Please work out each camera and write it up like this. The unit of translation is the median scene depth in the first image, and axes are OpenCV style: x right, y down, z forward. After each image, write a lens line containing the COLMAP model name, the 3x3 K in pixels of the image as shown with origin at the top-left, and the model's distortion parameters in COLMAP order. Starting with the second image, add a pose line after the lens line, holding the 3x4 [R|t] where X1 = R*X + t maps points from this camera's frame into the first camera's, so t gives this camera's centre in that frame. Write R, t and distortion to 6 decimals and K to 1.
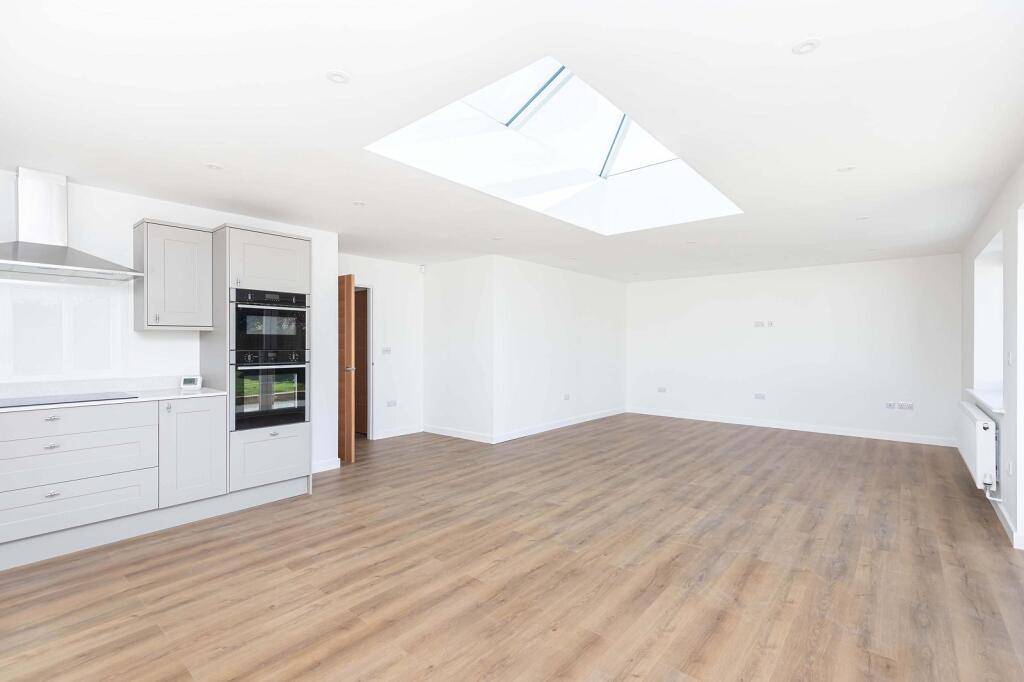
lens RADIAL K [[466.1, 0, 506.7], [0, 466.1, 348.4], [0, 0, 1]] dist [0.009014, -0.001082]
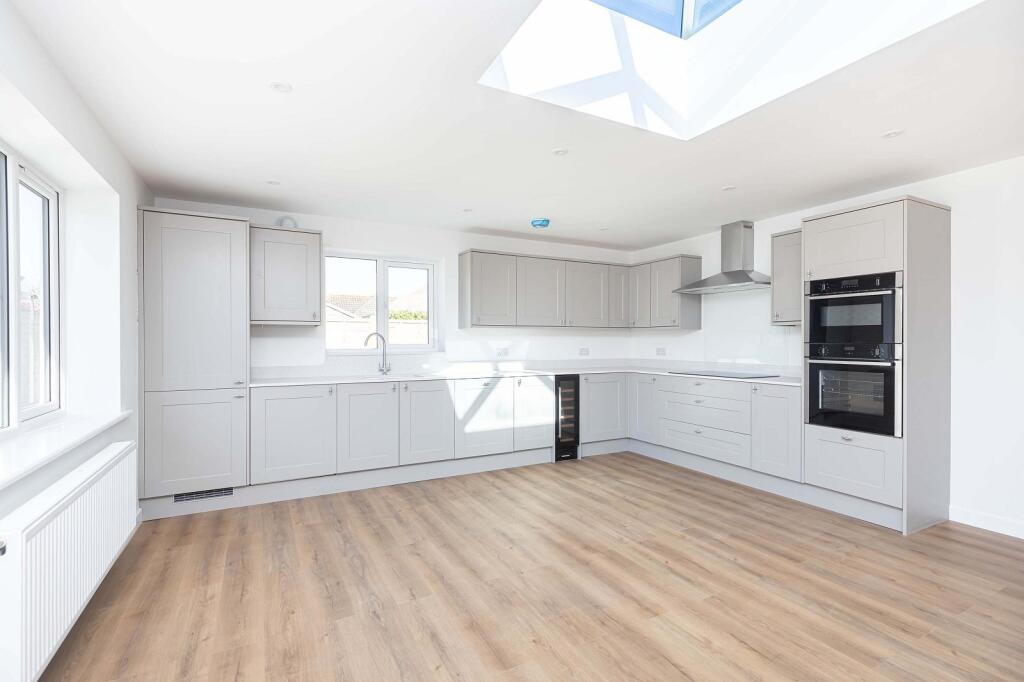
lens RADIAL K [[466.1, 0, 508.2], [0, 466.1, 343.9], [0, 0, 1]] dist [0.009014, -0.001082]
pose [[-0.366086, 0.004658, -0.930570, 0.630747], [-0.010588, 0.999902, 0.009170, 0.004382], [0.930521, 0.013210, -0.366000, 0.826236]]
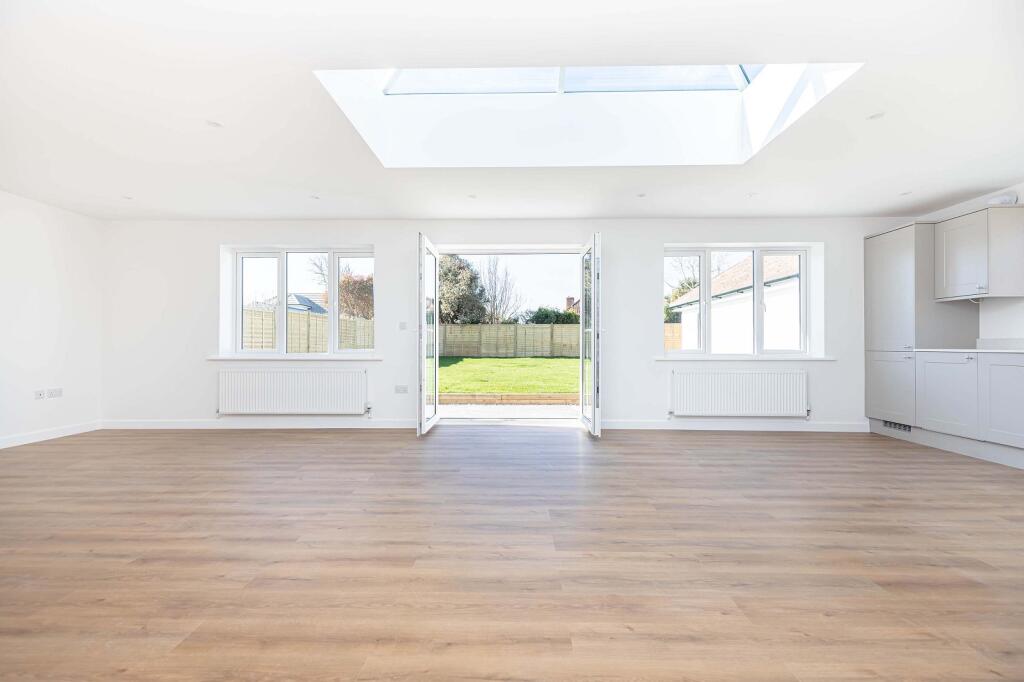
lens RADIAL K [[466.1, 0, 506.3], [0, 466.1, 342.1], [0, 0, 1]] dist [0.009014, -0.001082]
pose [[-0.634610, 0.004078, 0.772822, -0.460990], [0.007643, 0.999970, 0.000999, 0.082463], [-0.772795, 0.006541, -0.634622, 1.716738]]
